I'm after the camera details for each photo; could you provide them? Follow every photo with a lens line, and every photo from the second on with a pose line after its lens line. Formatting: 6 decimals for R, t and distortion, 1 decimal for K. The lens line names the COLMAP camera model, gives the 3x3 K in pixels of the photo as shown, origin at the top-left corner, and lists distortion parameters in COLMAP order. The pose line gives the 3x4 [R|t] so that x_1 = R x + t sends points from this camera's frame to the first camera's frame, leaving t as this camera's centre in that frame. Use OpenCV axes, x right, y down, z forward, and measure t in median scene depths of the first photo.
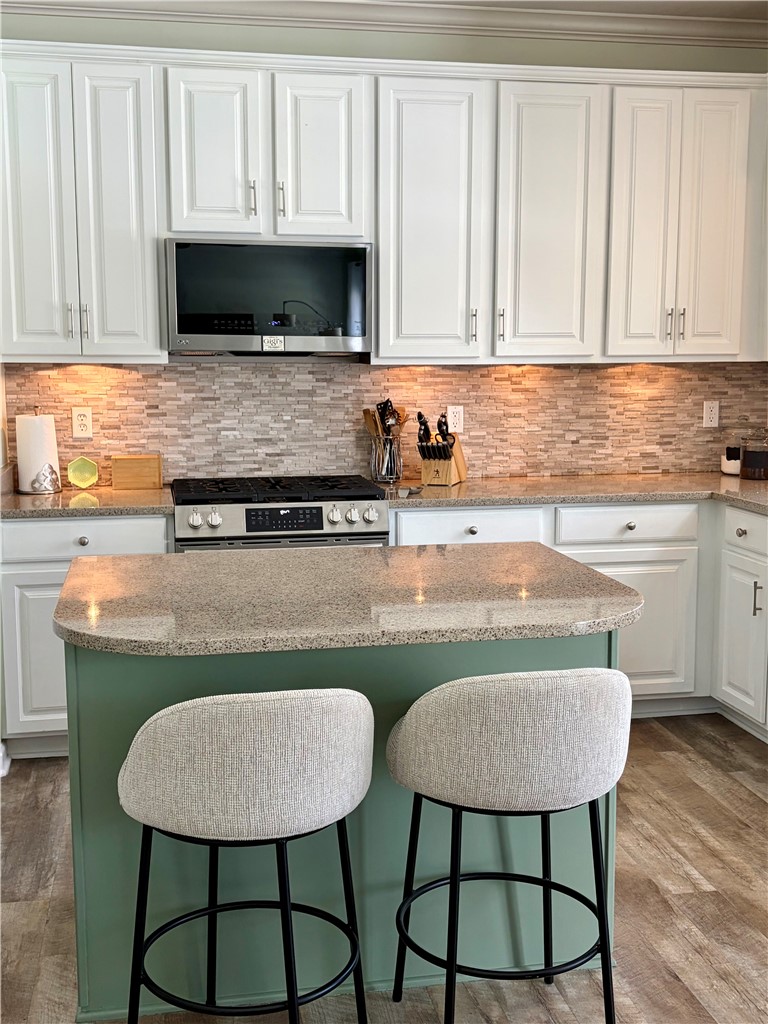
lens RADIAL K [[1154.2, 0, 360.2], [0, 1154.2, 522.8], [0, 0, 1]] dist [0.048154, 0.000000]
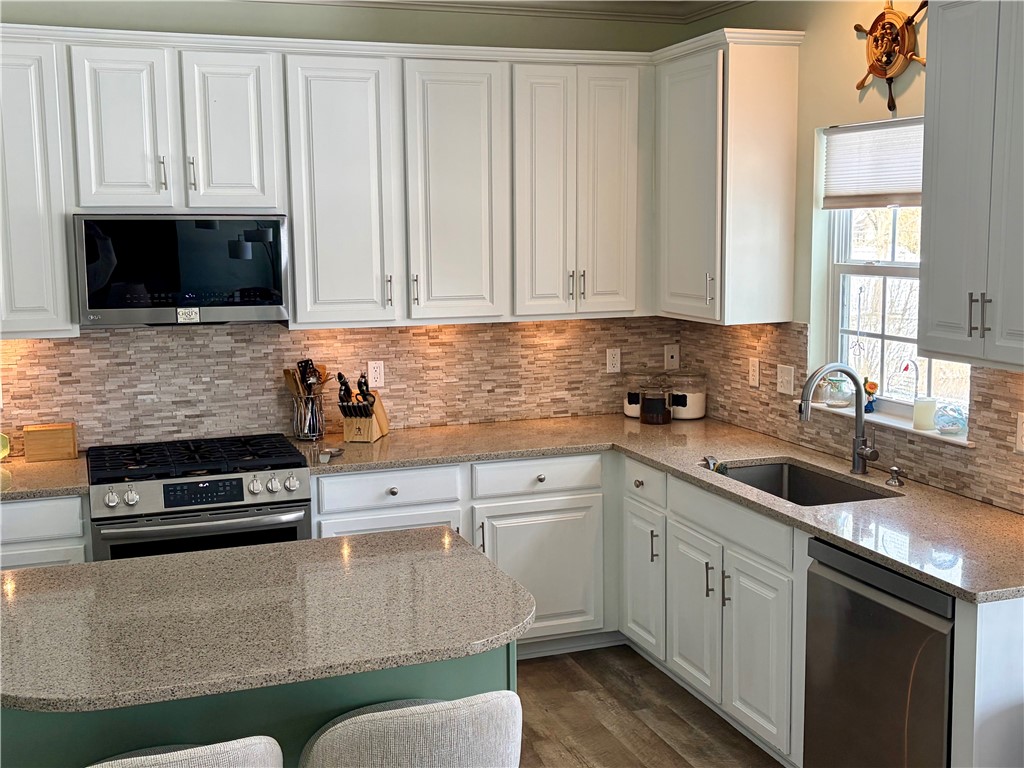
lens RADIAL K [[1154.2, 0, 510.5], [0, 1154.2, 384.3], [0, 0, 1]] dist [0.048154, 0.000000]
pose [[0.983678, -0.029763, 0.177458, 0.019238], [0.031165, 0.999501, -0.005121, -0.078748], [-0.177217, 0.010568, 0.984115, -0.043589]]
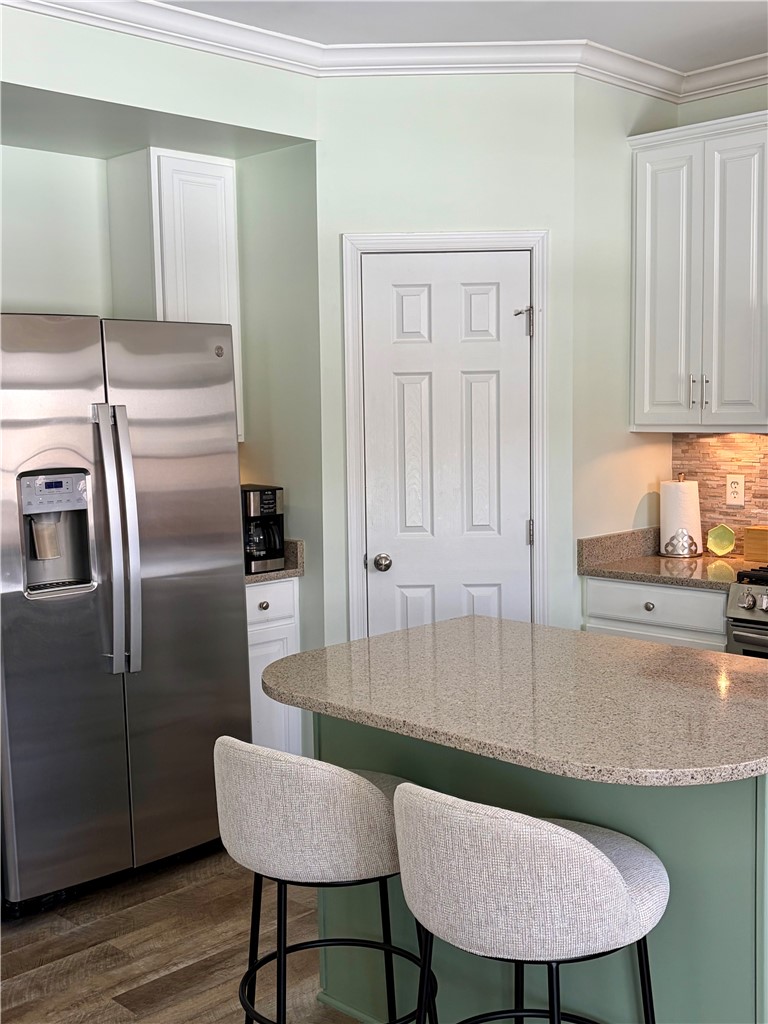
lens RADIAL K [[1154.2, 0, 390.8], [0, 1154.2, 530.8], [0, 0, 1]] dist [0.048154, 0.000000]
pose [[0.571996, 0.080760, -0.816271, 0.421761], [-0.101288, 0.994479, 0.027414, -0.051095], [0.813979, 0.066998, 0.577018, 0.194225]]
